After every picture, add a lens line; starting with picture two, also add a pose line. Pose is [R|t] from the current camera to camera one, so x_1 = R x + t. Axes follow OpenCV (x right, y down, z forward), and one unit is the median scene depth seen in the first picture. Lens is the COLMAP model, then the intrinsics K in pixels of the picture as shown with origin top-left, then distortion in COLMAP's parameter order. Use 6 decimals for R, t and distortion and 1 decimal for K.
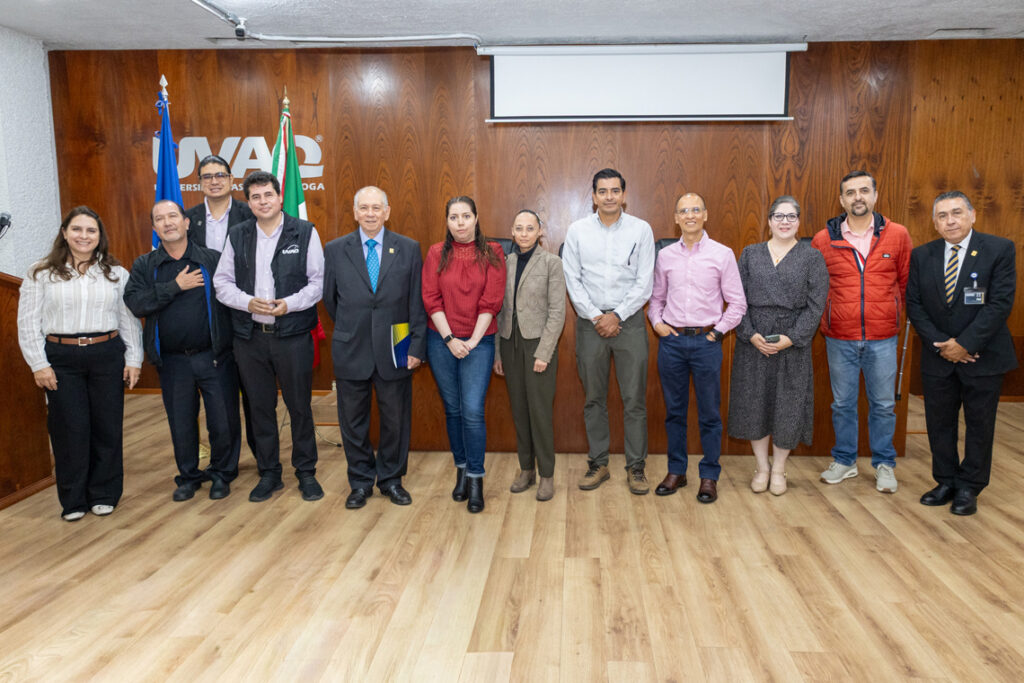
lens RADIAL K [[703.4, 0, 516.6], [0, 703.4, 340.7], [0, 0, 1]] dist [-0.004508, 0.005953]
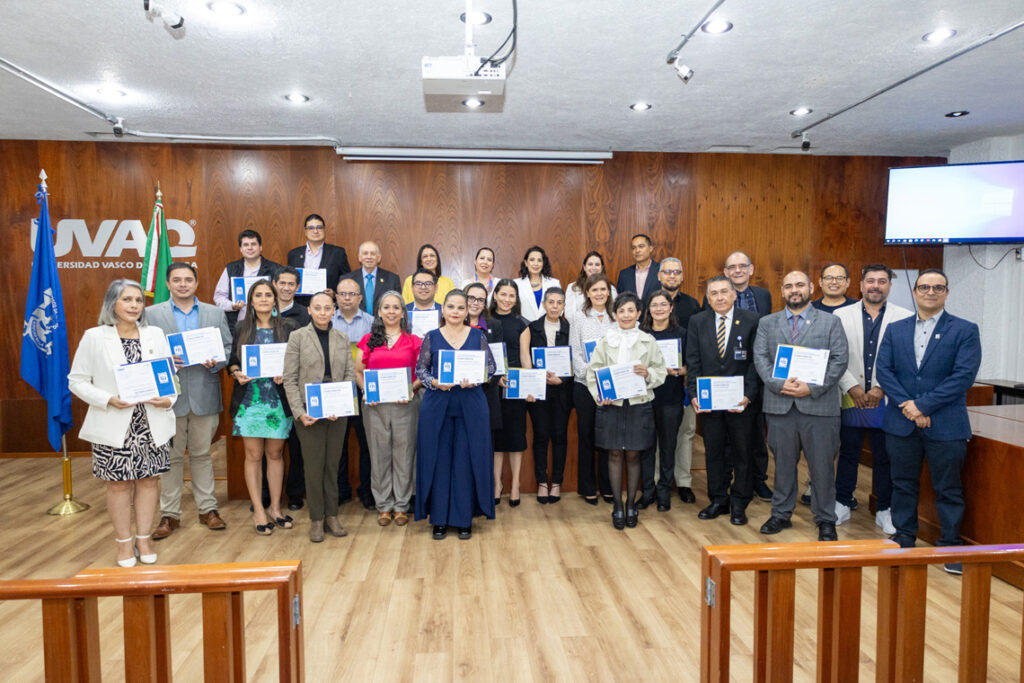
lens RADIAL K [[703.4, 0, 520.4], [0, 703.4, 357.4], [0, 0, 1]] dist [-0.004508, 0.005953]
pose [[0.990745, -0.010961, 0.135293, 0.083395], [0.019538, 0.997870, -0.062237, 0.006271], [-0.134323, 0.064304, 0.988849, -0.164949]]
